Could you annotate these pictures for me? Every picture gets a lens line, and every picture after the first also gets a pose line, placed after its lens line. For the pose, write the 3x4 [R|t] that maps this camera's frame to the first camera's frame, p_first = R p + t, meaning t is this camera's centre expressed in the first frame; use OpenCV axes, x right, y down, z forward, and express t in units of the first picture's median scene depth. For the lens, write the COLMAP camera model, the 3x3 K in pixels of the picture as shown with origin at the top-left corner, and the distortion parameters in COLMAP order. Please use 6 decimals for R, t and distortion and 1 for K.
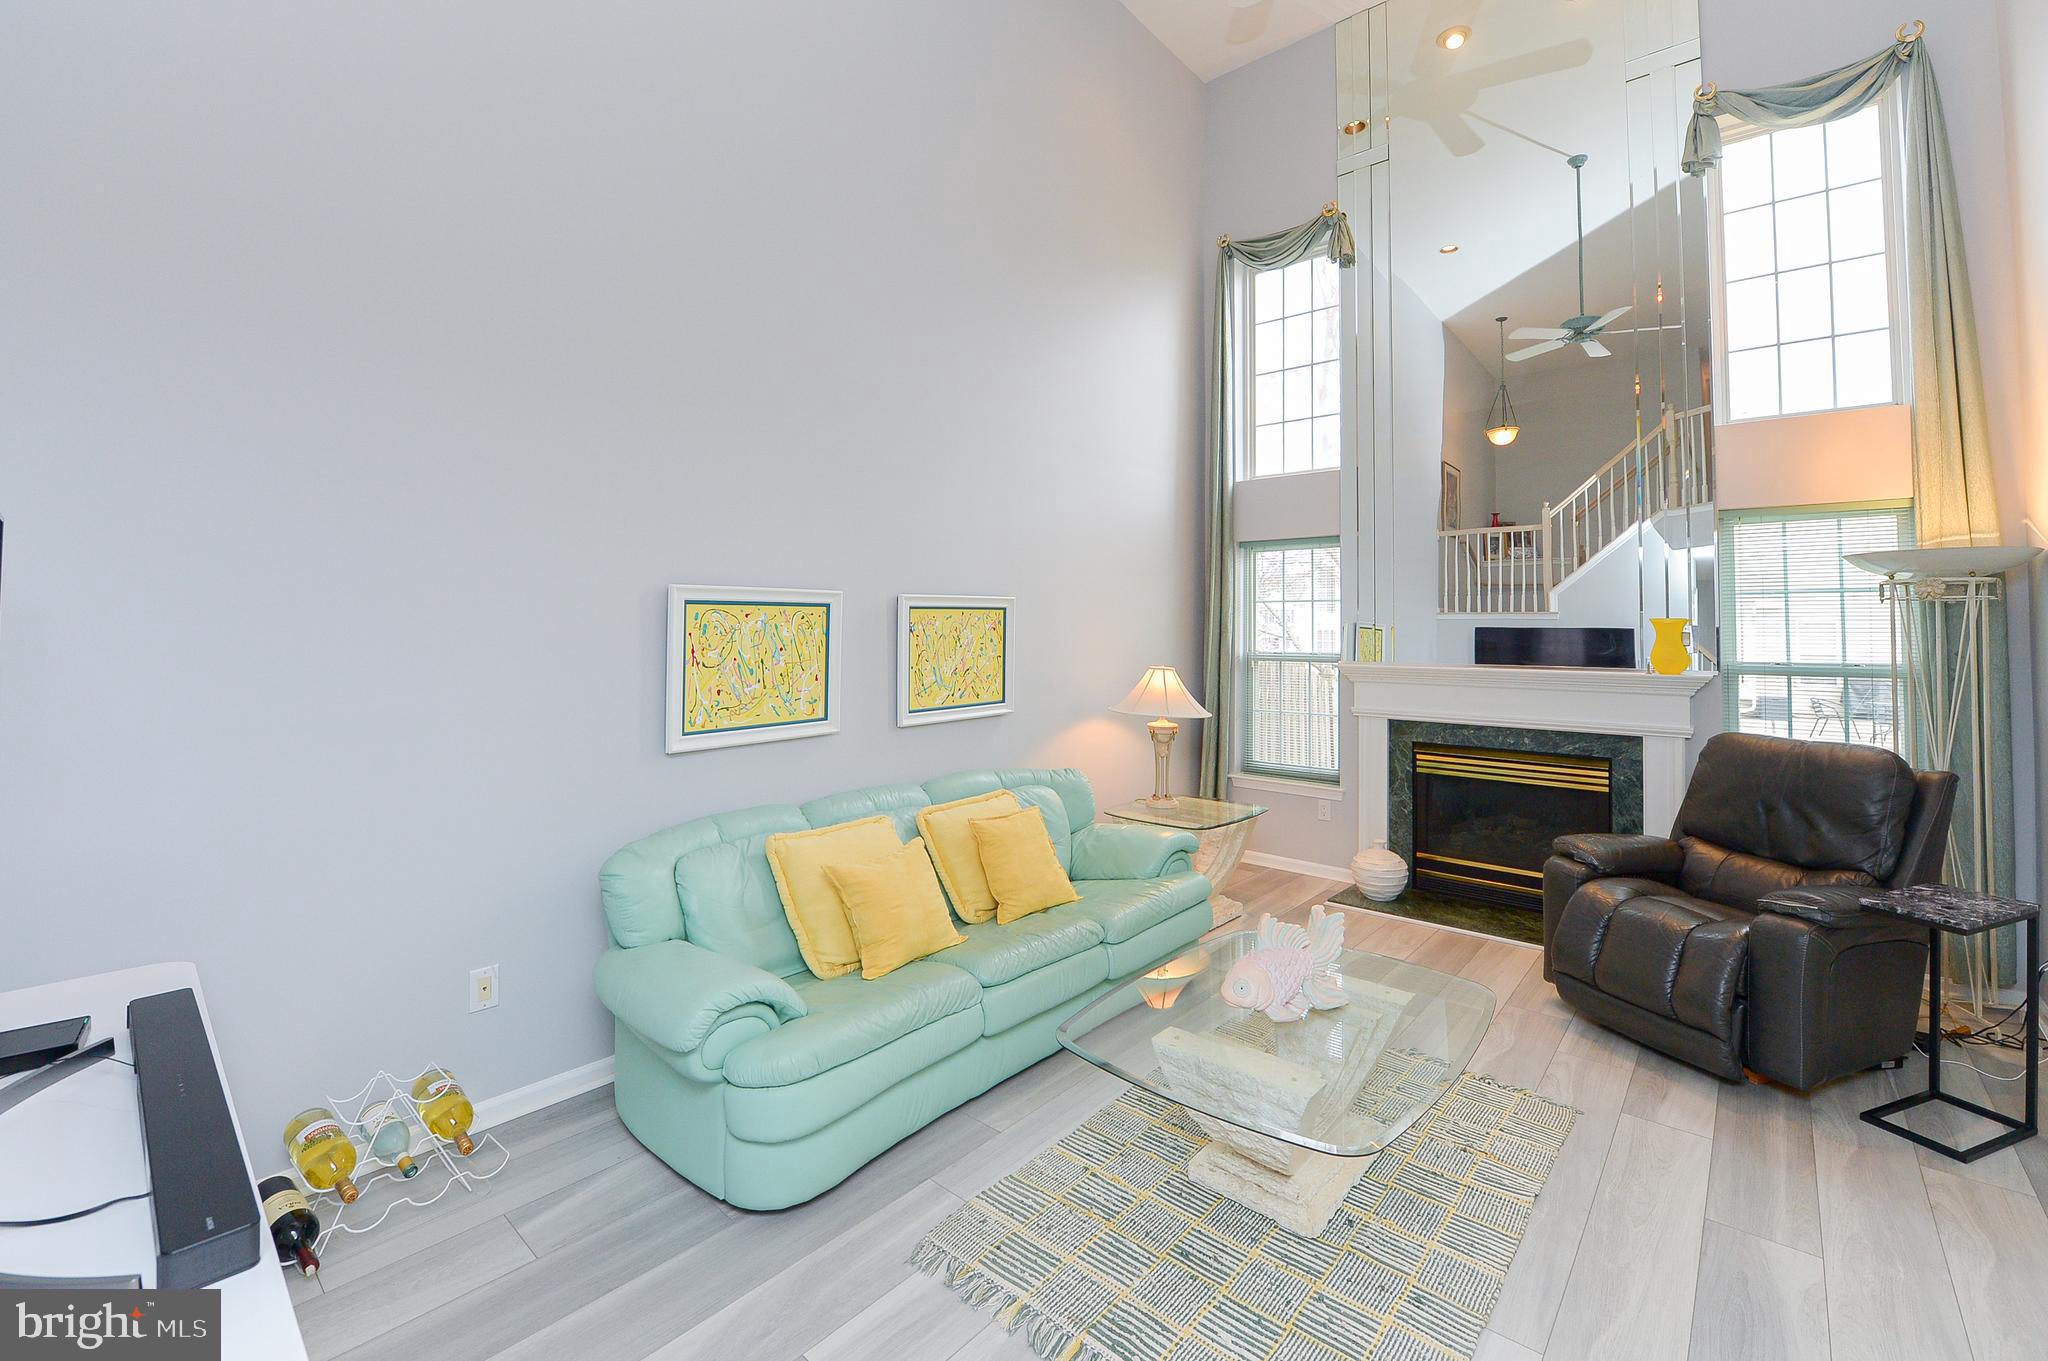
lens RADIAL K [[857.0, 0, 1023.2], [0, 857.0, 603.6], [0, 0, 1]] dist [-0.016014, -0.001701]
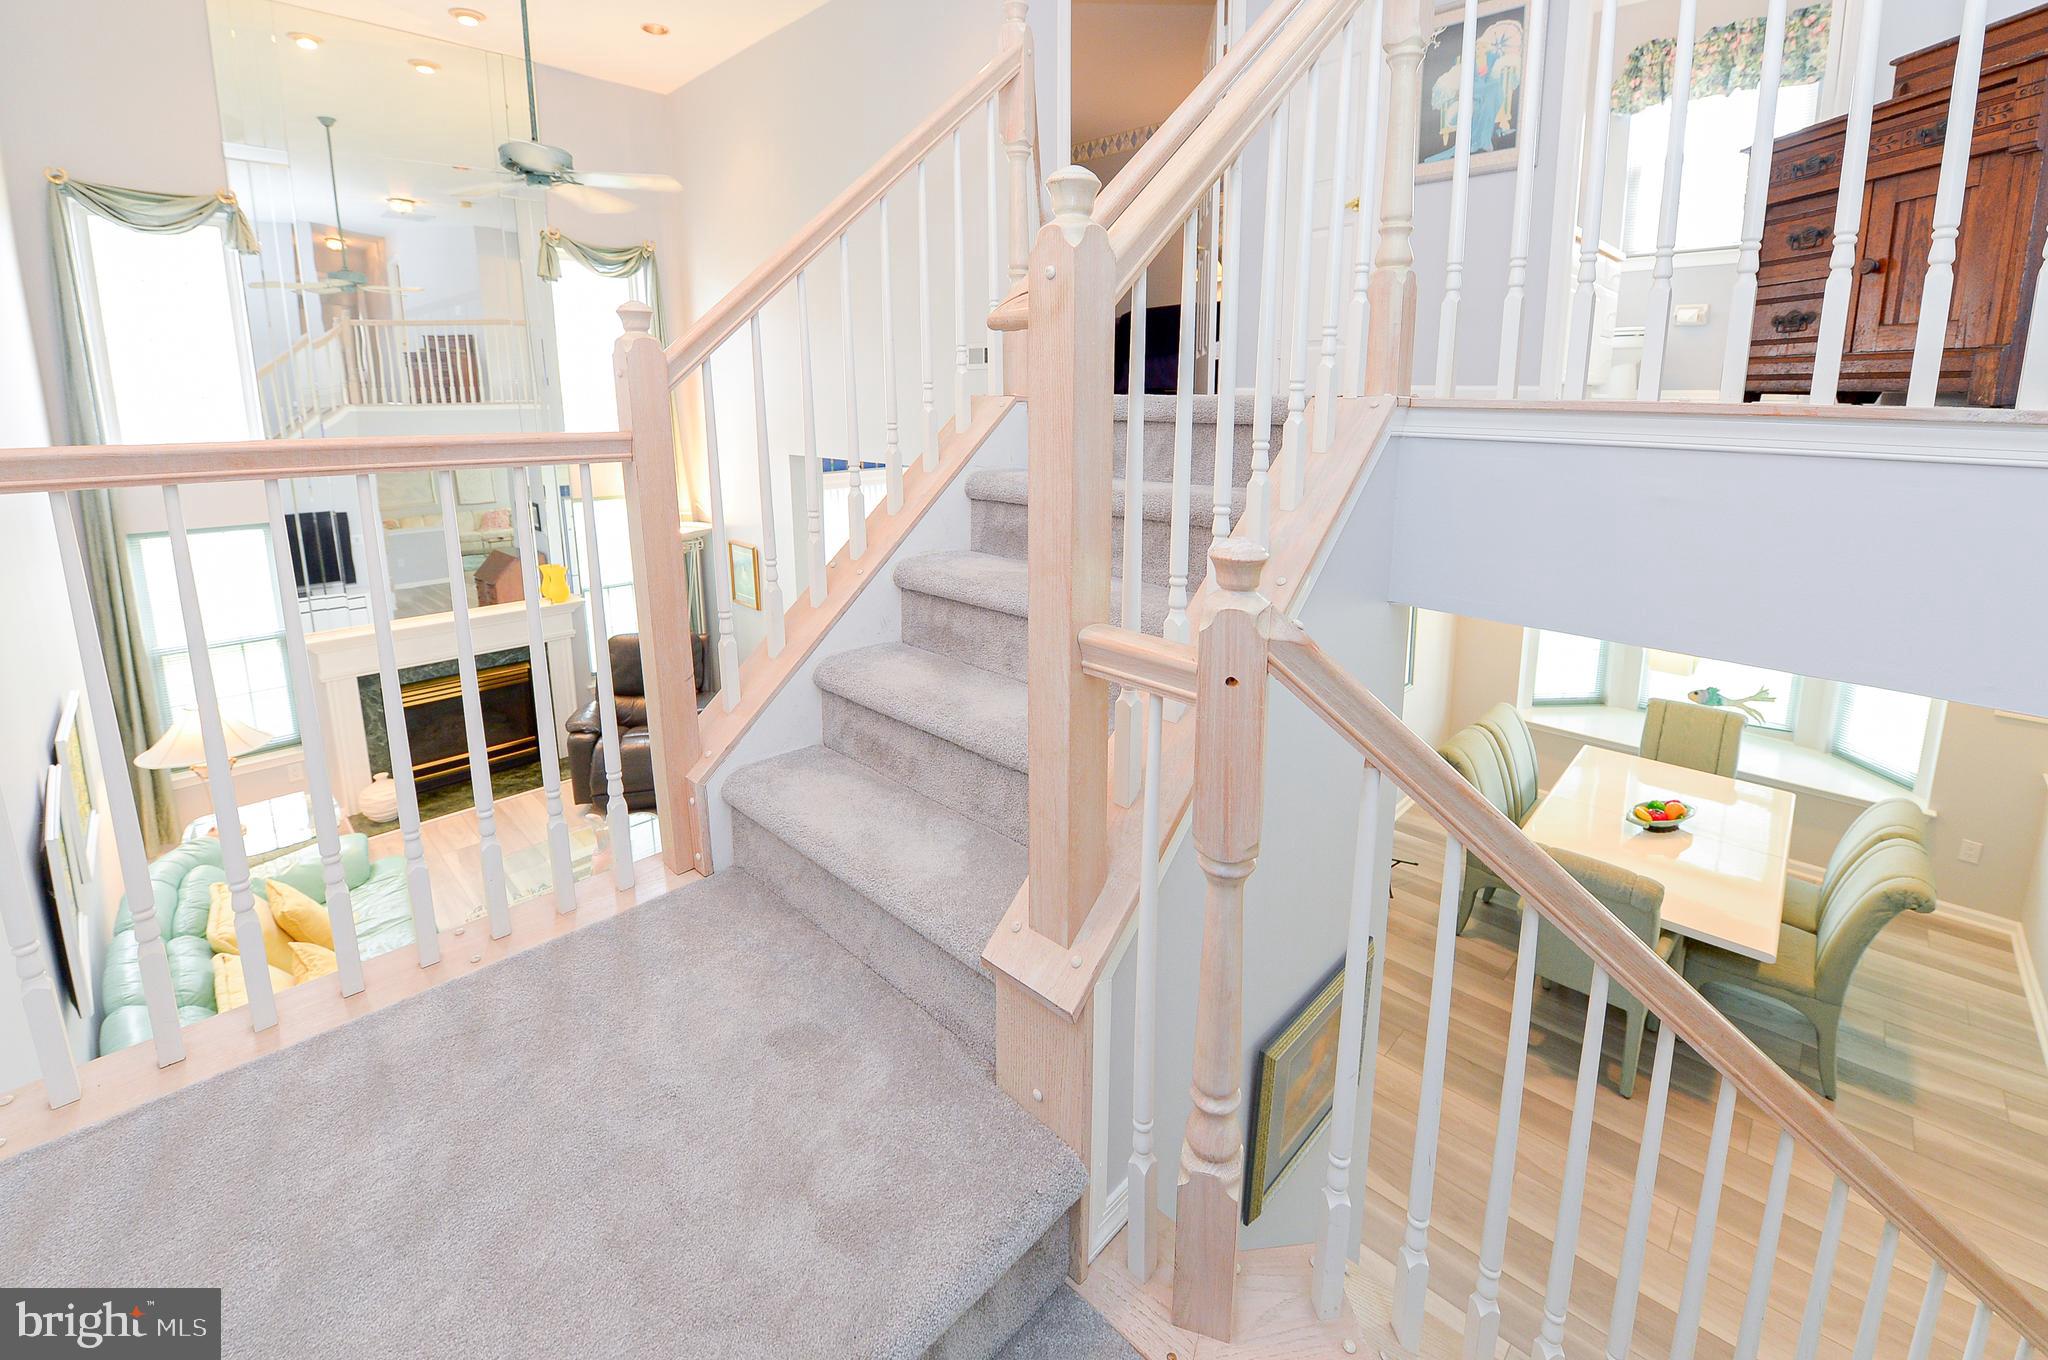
lens RADIAL K [[857.0, 0, 1057.4], [0, 857.0, 548.6], [0, 0, 1]] dist [-0.016014, -0.001701]
pose [[0.035587, -0.181284, 0.982787, -0.827572], [-0.037921, 0.982456, 0.182596, -0.364391], [-0.998647, -0.043766, 0.028088, 0.000255]]
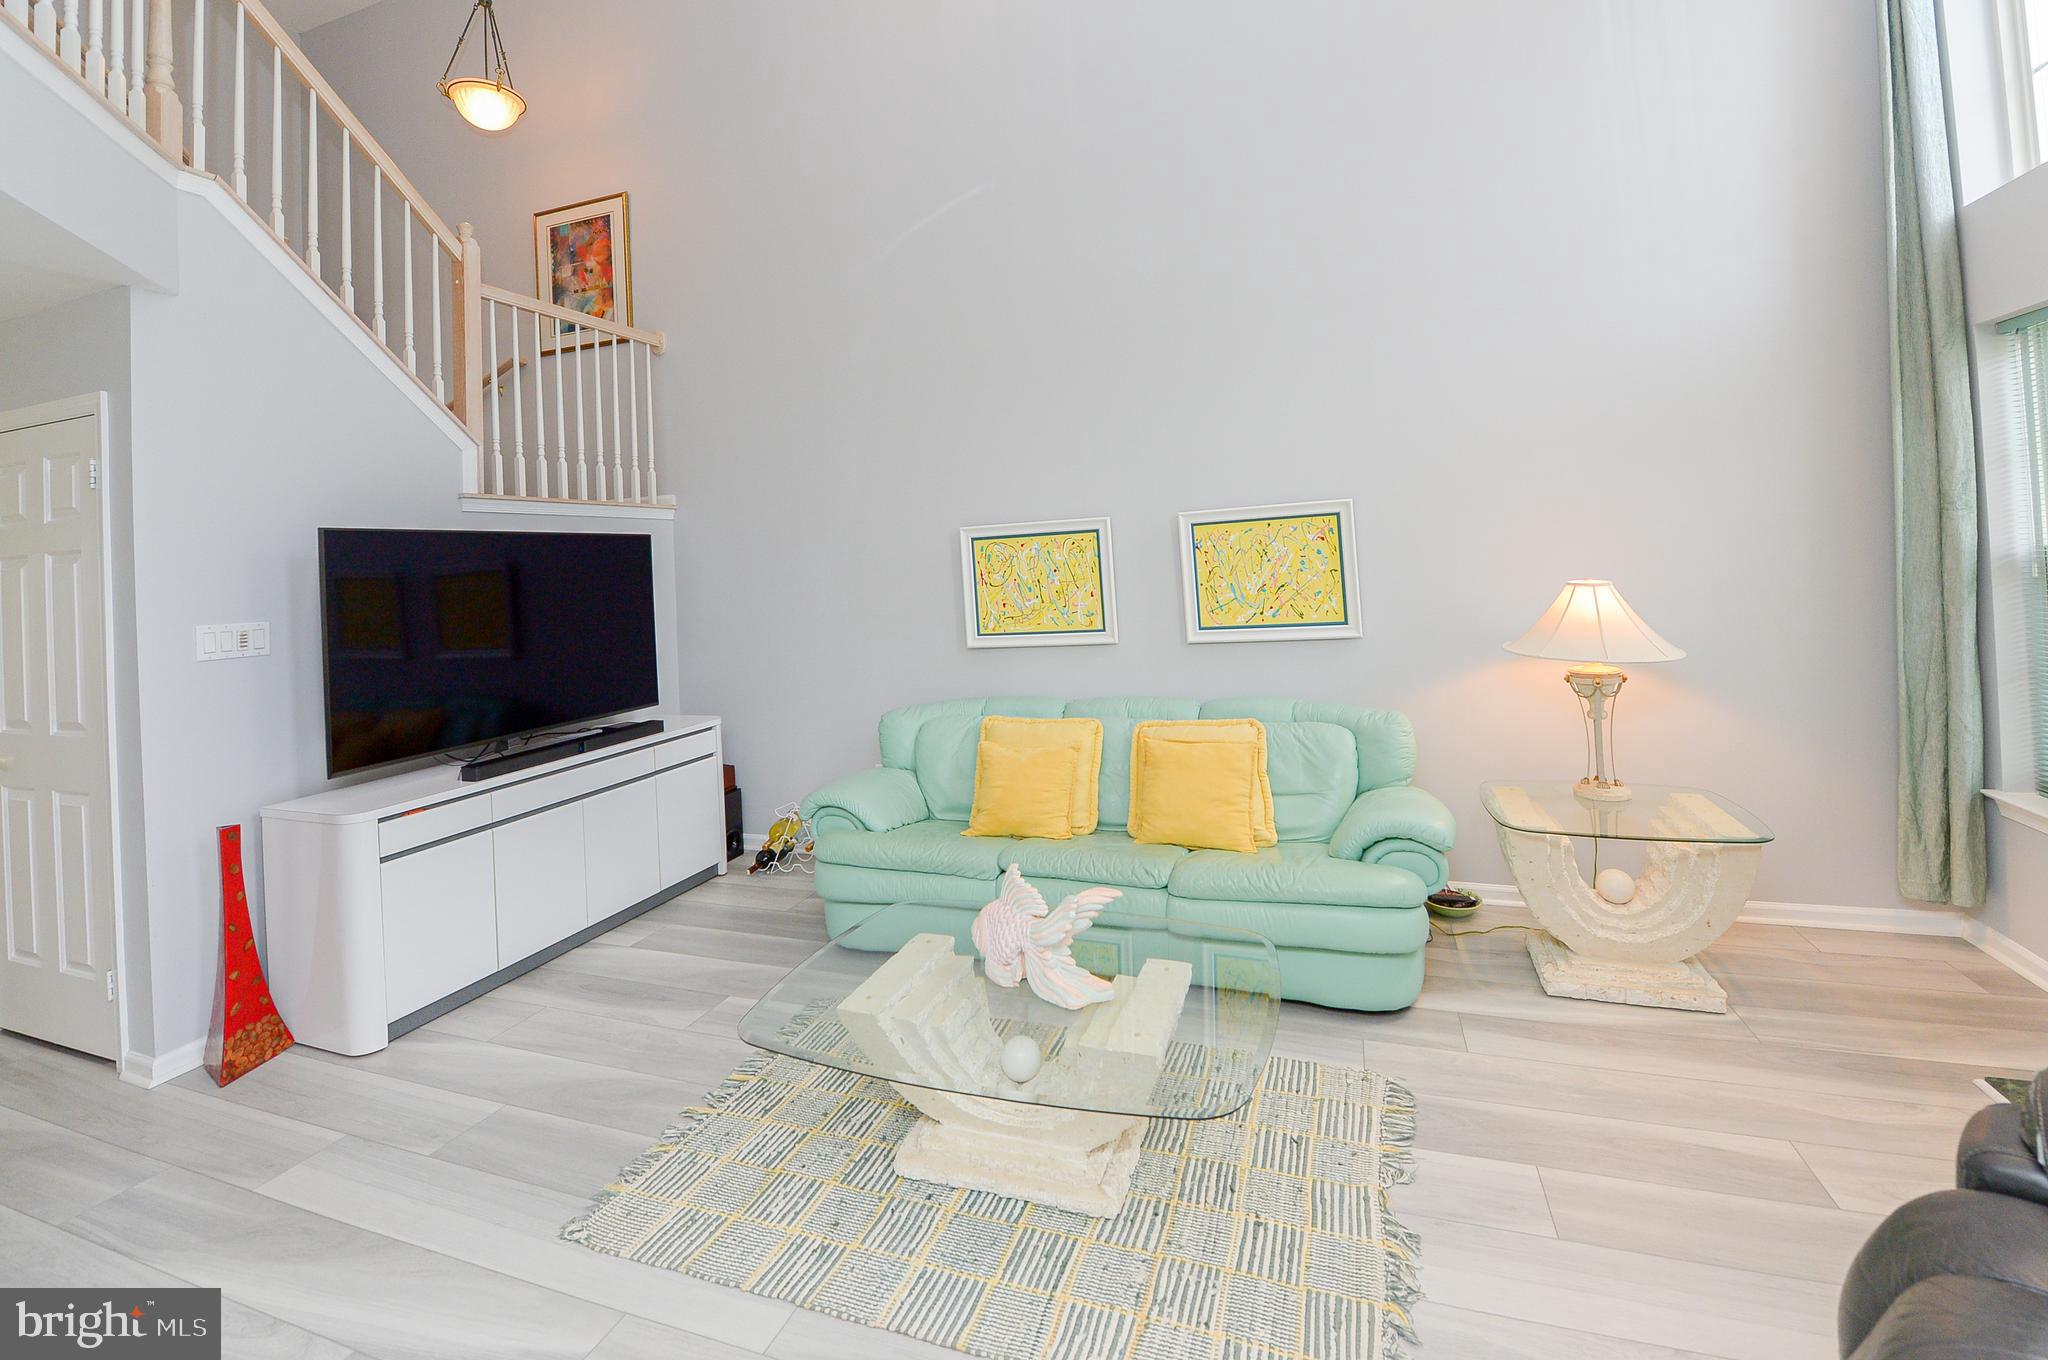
lens RADIAL K [[877.6, 0, 1046.5], [0, 877.6, 543.9], [0, 0, 1]] dist [-0.012136, 0.000374]
pose [[0.371554, -0.039568, -0.927568, 0.716009], [0.081816, 0.996600, -0.009740, 0.021684], [0.924799, -0.072270, 0.373528, 0.432671]]
